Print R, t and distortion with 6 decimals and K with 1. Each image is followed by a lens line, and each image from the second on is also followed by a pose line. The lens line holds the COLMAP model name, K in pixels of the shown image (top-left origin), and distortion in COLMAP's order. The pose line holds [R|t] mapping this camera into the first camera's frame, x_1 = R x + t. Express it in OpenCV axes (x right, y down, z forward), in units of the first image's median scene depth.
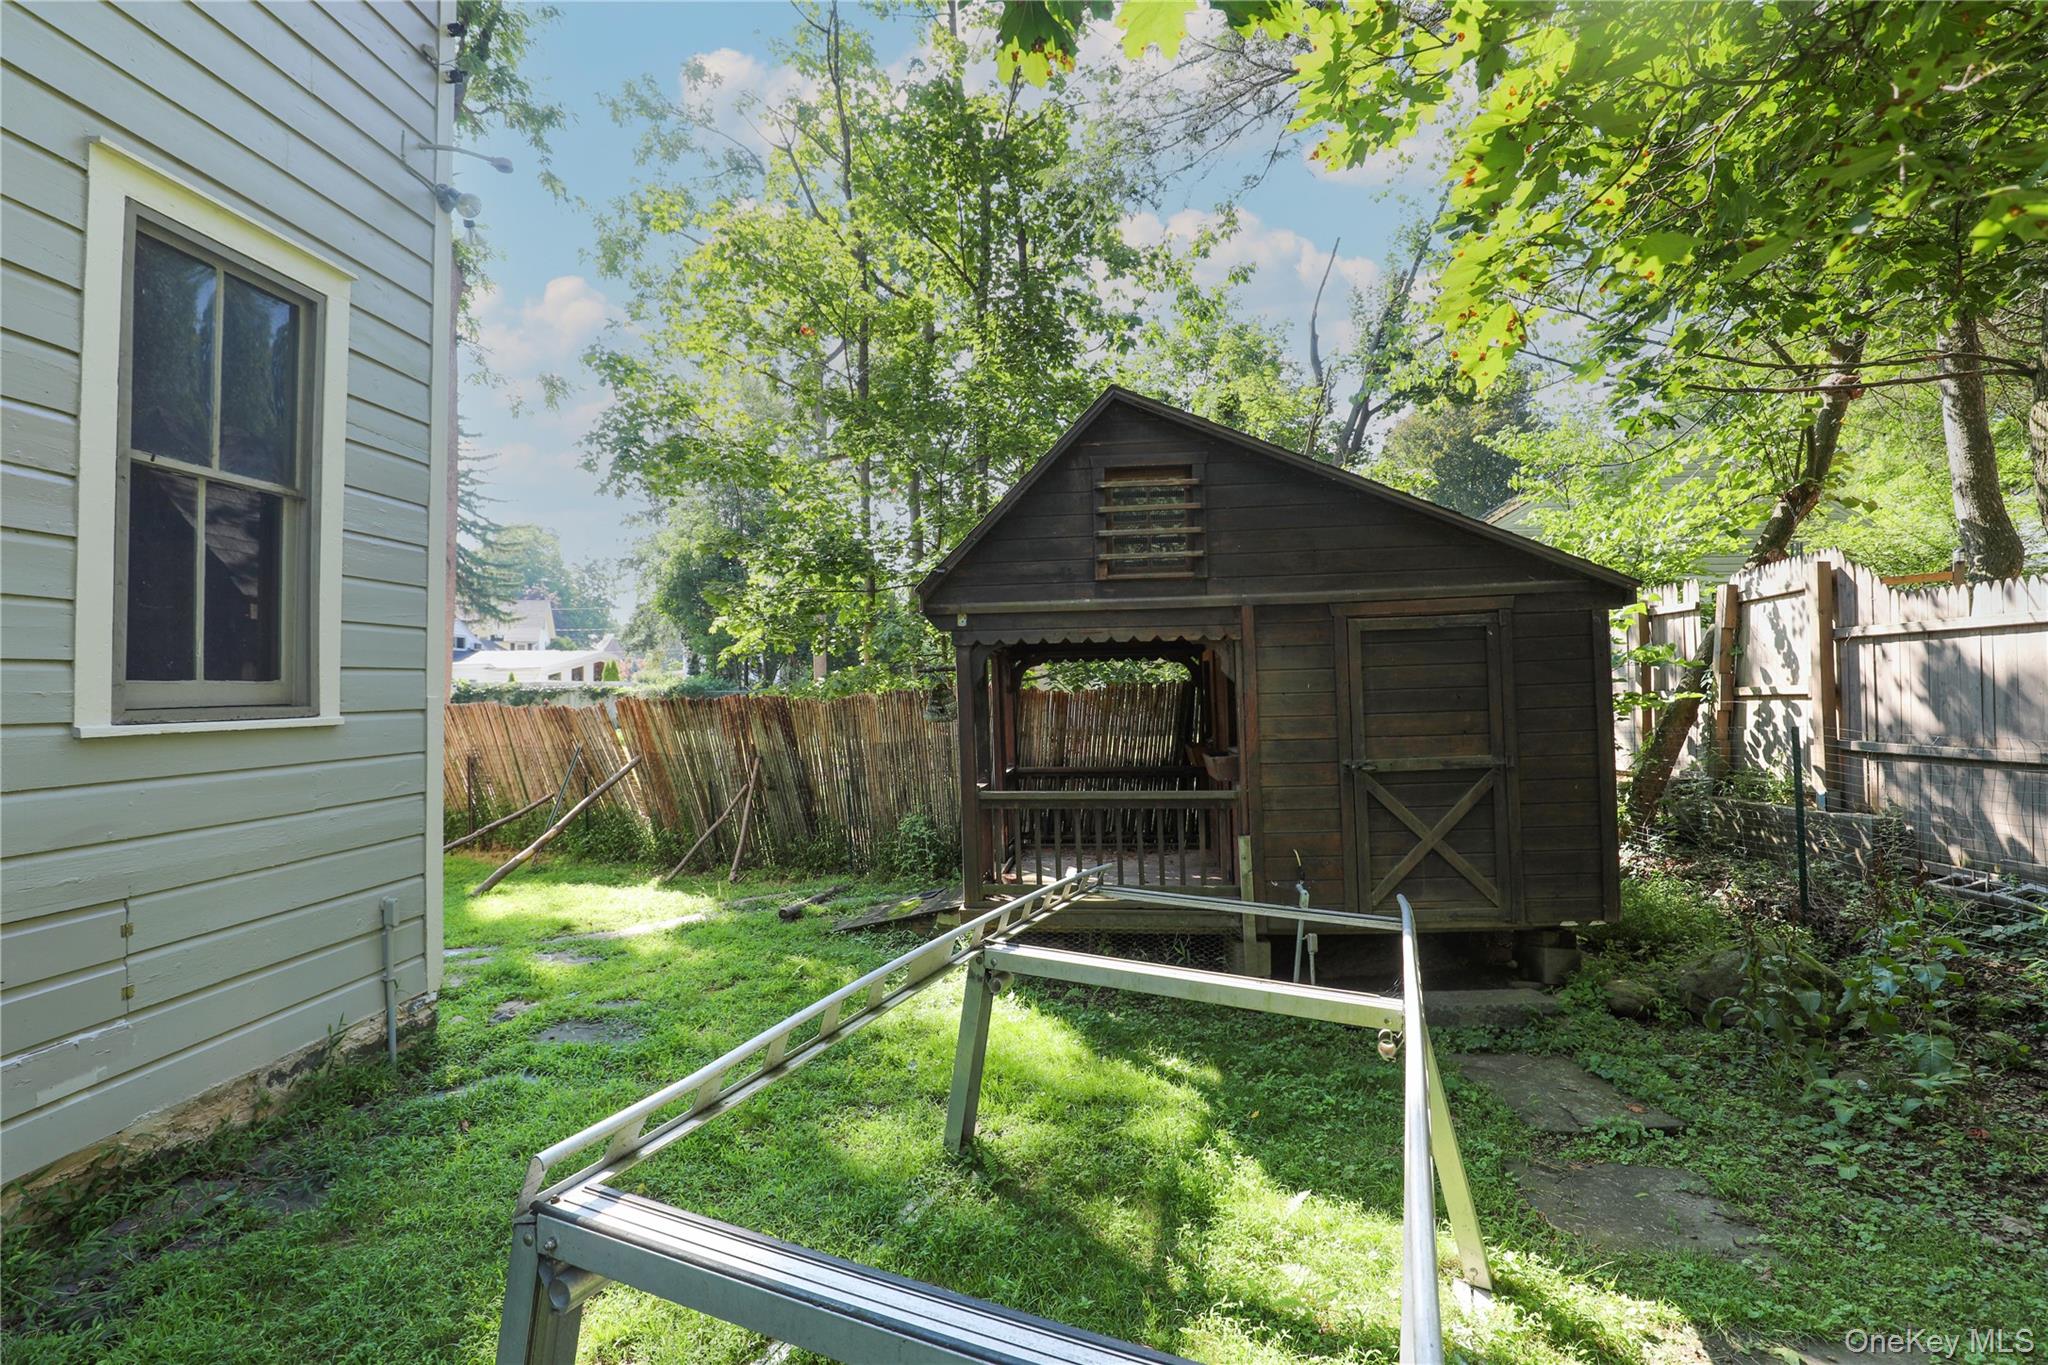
lens RADIAL K [[935.0, 0, 1016.4], [0, 935.0, 689.0], [0, 0, 1]] dist [-0.038060, 0.008166]
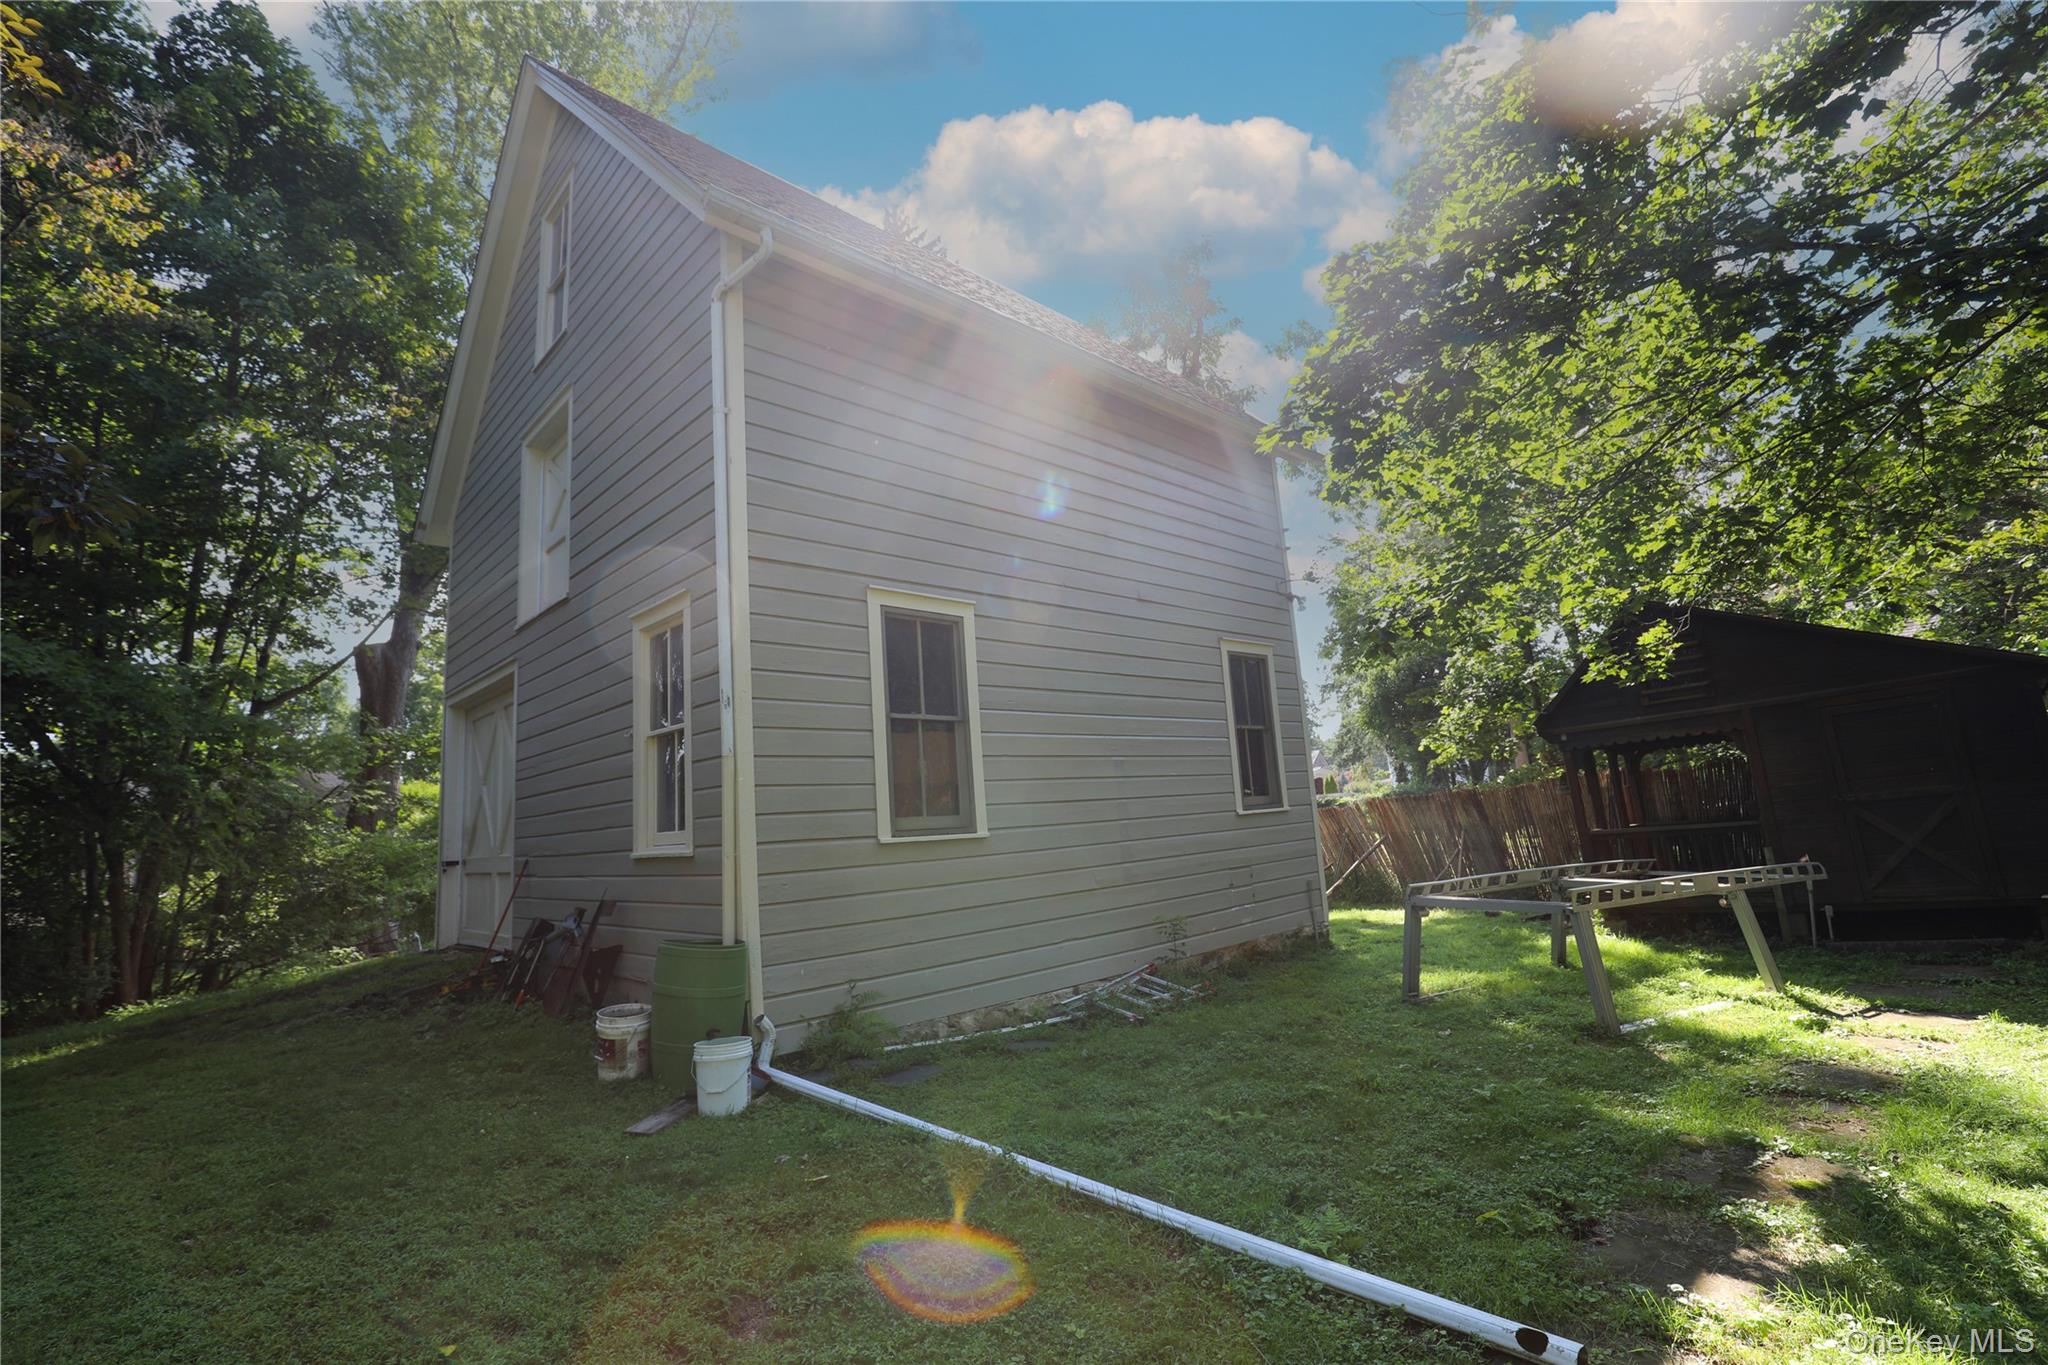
lens RADIAL K [[935.0, 0, 1016.4], [0, 935.0, 689.0], [0, 0, 1]] dist [-0.038060, 0.008166]
pose [[0.746737, -0.151376, -0.647665, 0.185099], [0.074066, 0.986626, -0.145204, 0.009562], [0.660983, 0.060459, 0.747962, -0.604972]]
